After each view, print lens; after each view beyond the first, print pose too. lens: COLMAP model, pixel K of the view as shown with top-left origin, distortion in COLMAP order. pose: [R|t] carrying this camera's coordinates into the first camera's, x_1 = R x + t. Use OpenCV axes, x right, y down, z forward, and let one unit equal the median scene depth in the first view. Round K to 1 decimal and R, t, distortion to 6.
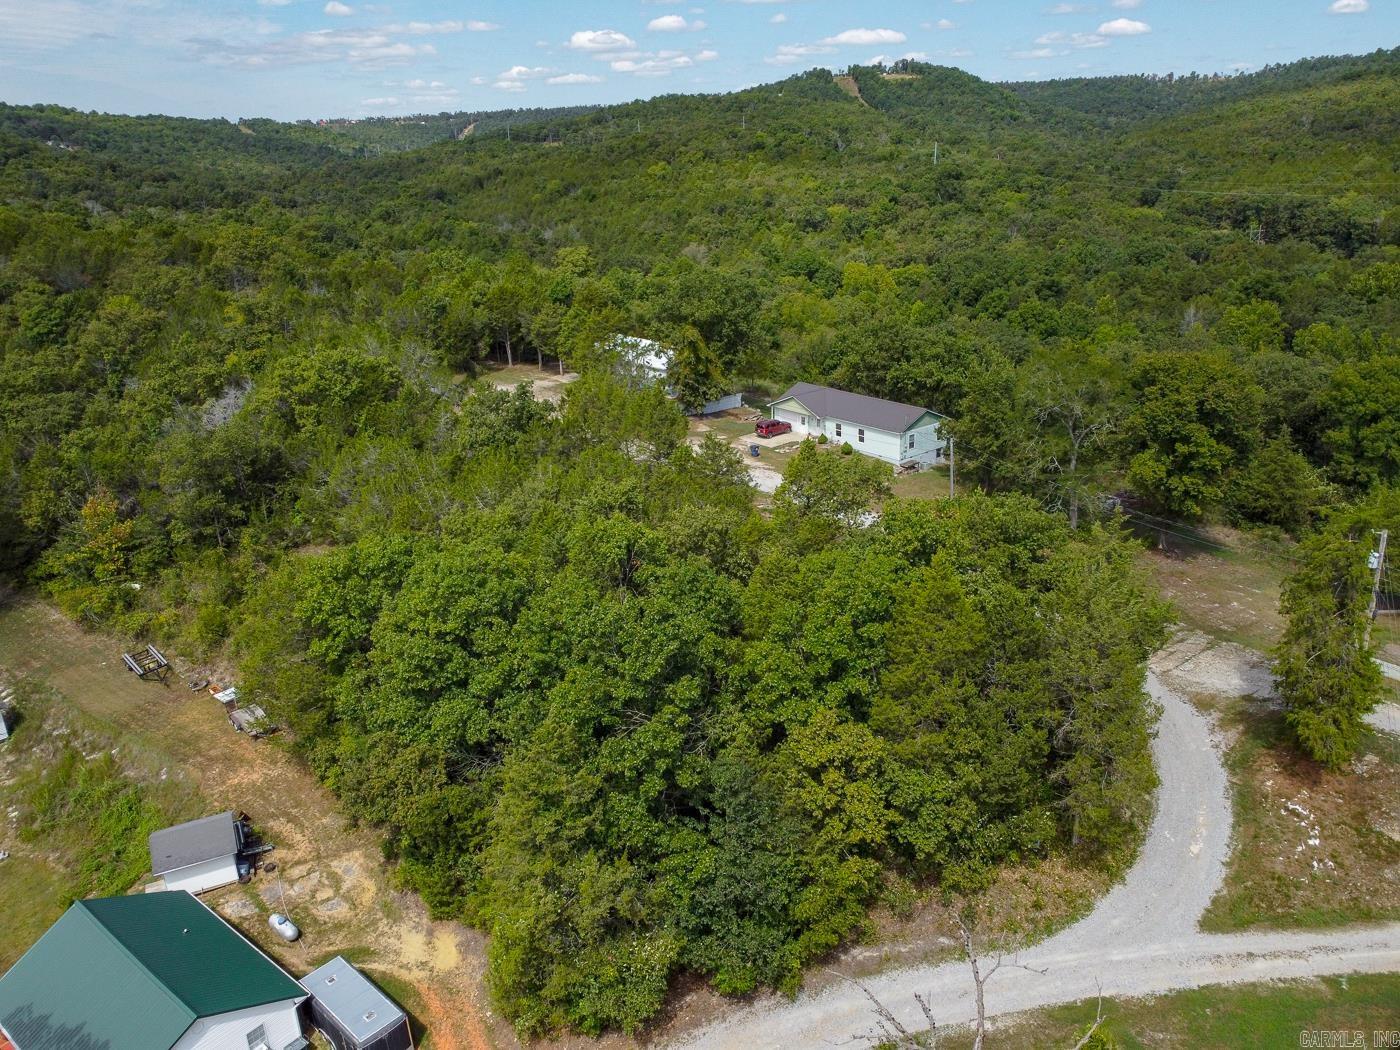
lens RADIAL K [[981.0, 0, 700.0], [0, 981.0, 525.0], [0, 0, 1]] dist [0.005725, -0.006522]
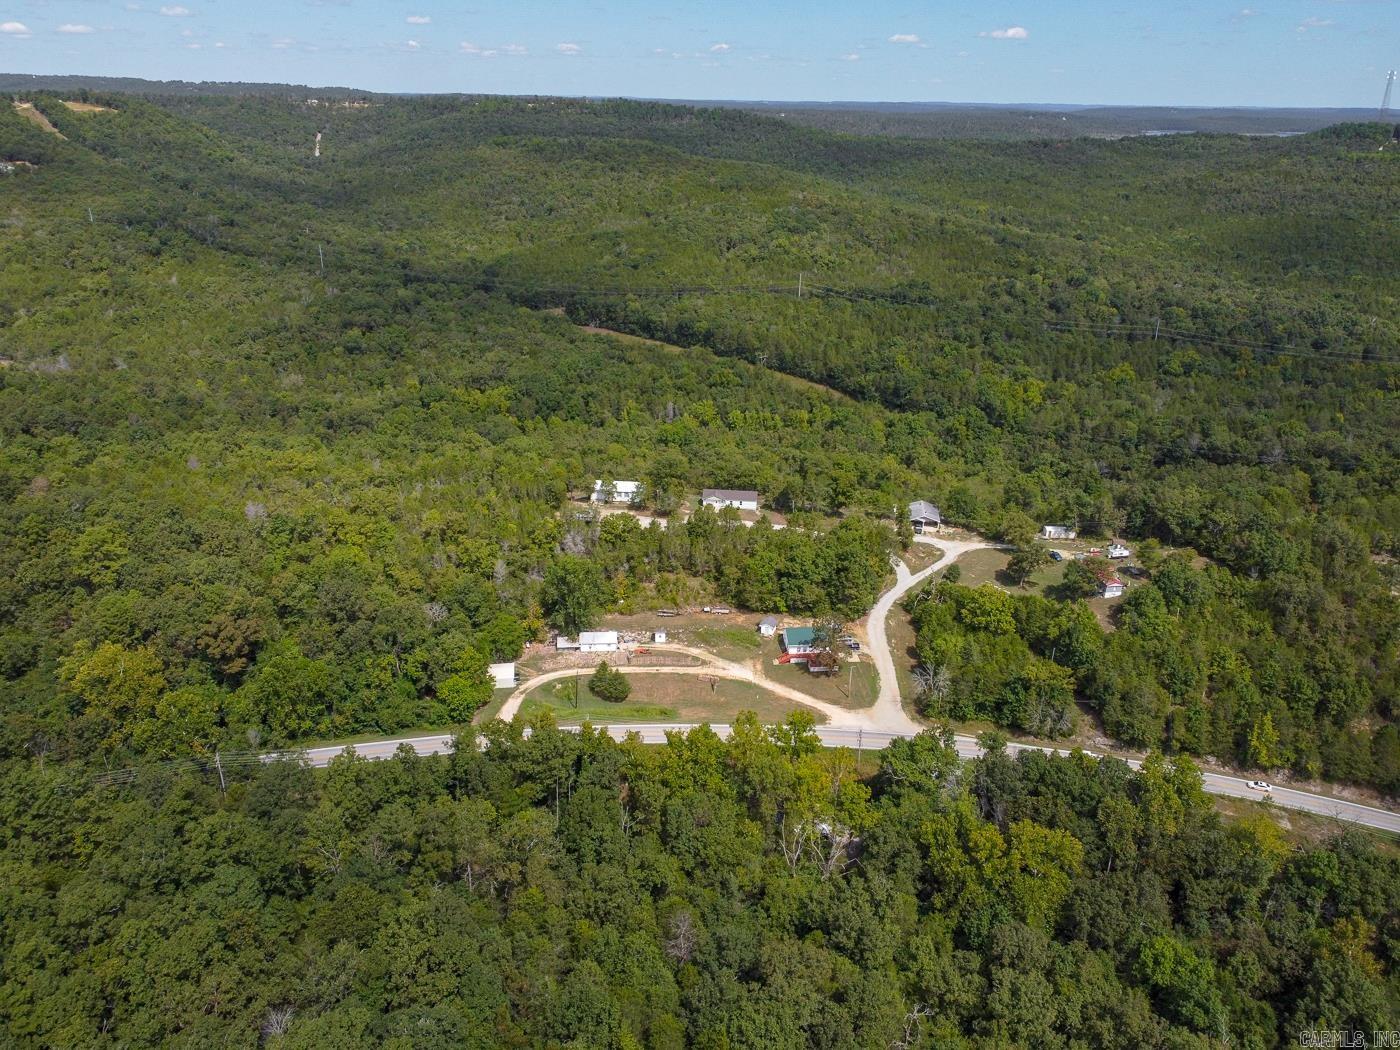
lens RADIAL K [[981.0, 0, 700.0], [0, 981.0, 525.0], [0, 0, 1]] dist [0.005725, -0.006522]
pose [[0.704329, -0.223260, 0.673852, -2.099654], [0.205243, 0.972760, 0.107768, -0.391313], [-0.679556, 0.062399, 0.730965, -1.266112]]
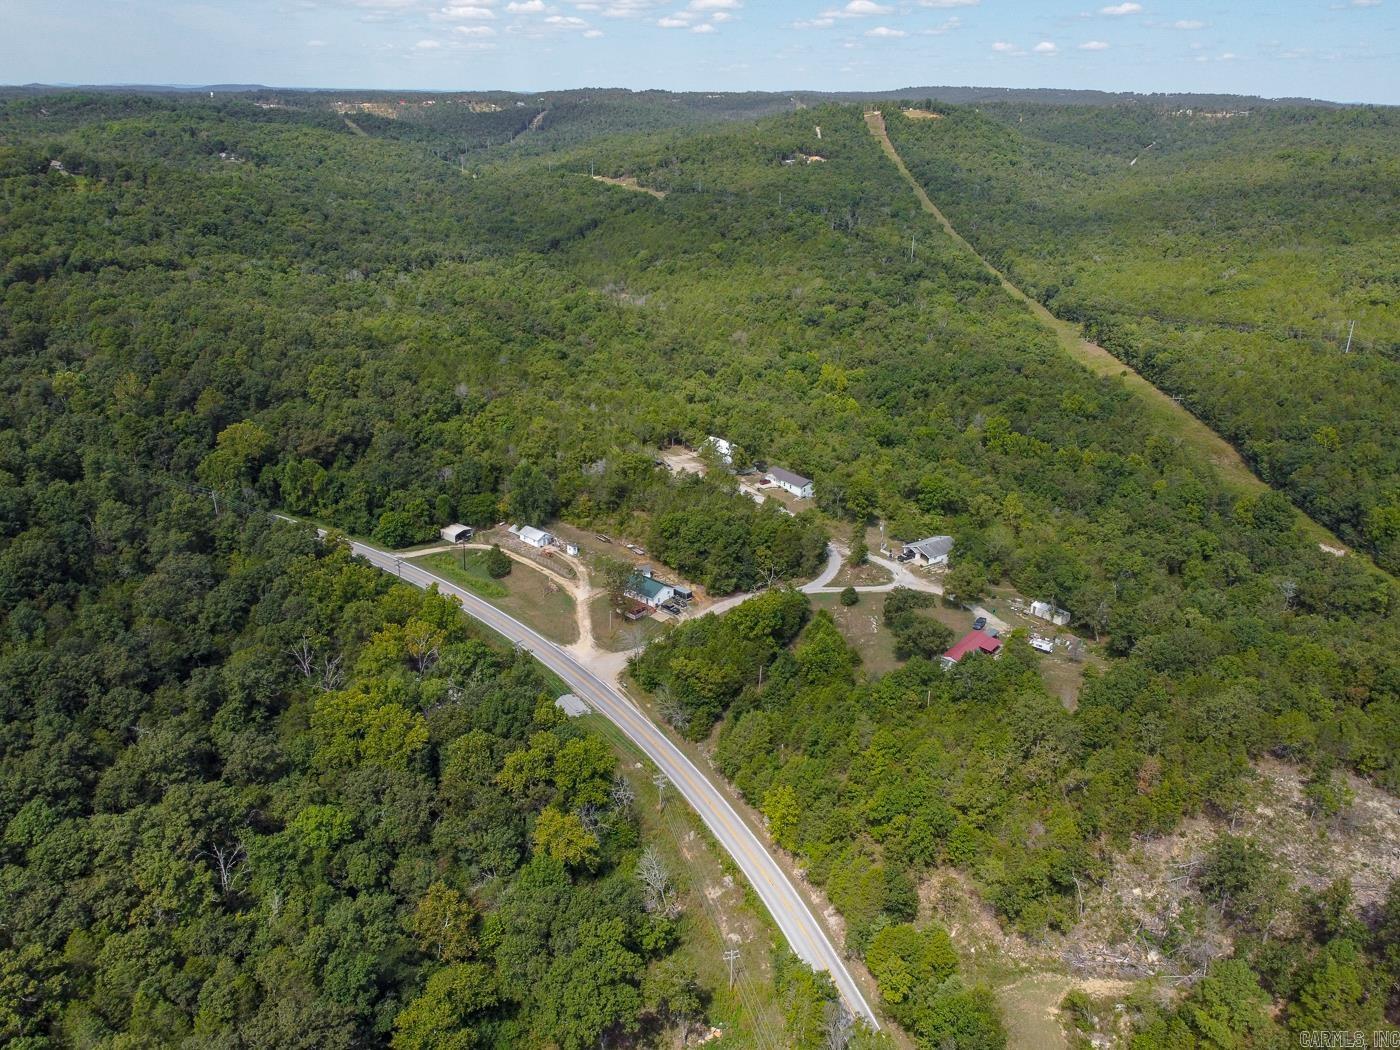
lens RADIAL K [[981.0, 0, 700.0], [0, 981.0, 525.0], [0, 0, 1]] dist [0.005725, -0.006522]
pose [[0.998032, 0.058954, -0.021344, -0.063882], [-0.058071, 0.997516, 0.039872, -0.076624], [0.023641, -0.038554, 0.998977, -2.338716]]
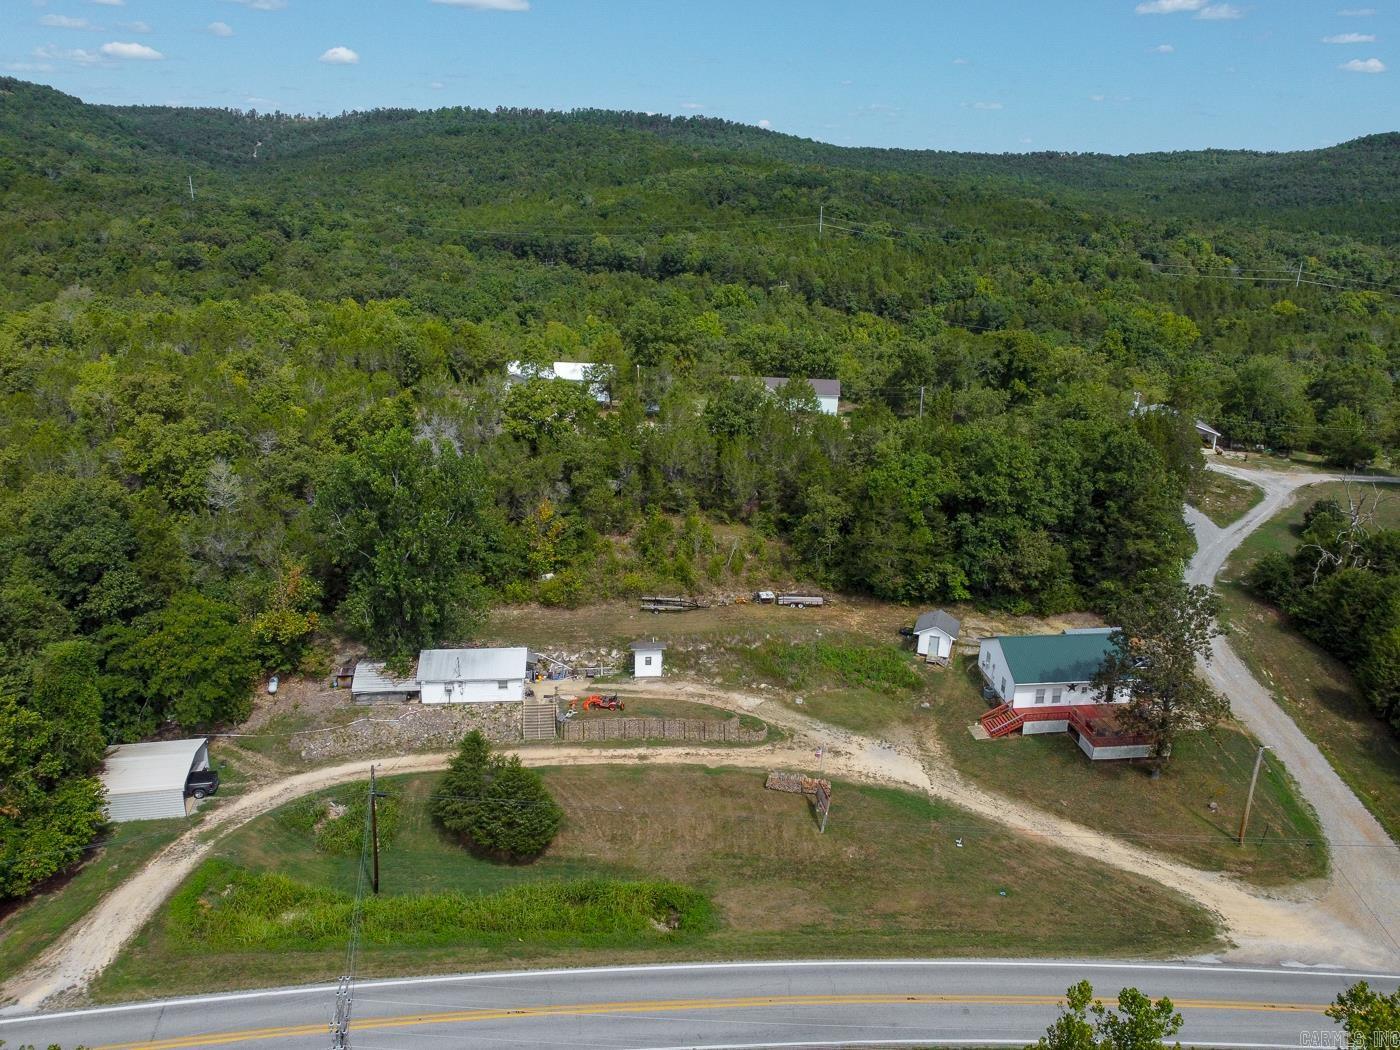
lens RADIAL K [[981.0, 0, 700.0], [0, 981.0, 525.0], [0, 0, 1]] dist [0.005725, -0.006522]
pose [[0.683802, -0.181079, 0.706842, -1.121037], [0.202037, 0.977830, 0.055049, -0.024544], [-0.701139, 0.105165, 0.705227, -0.018939]]
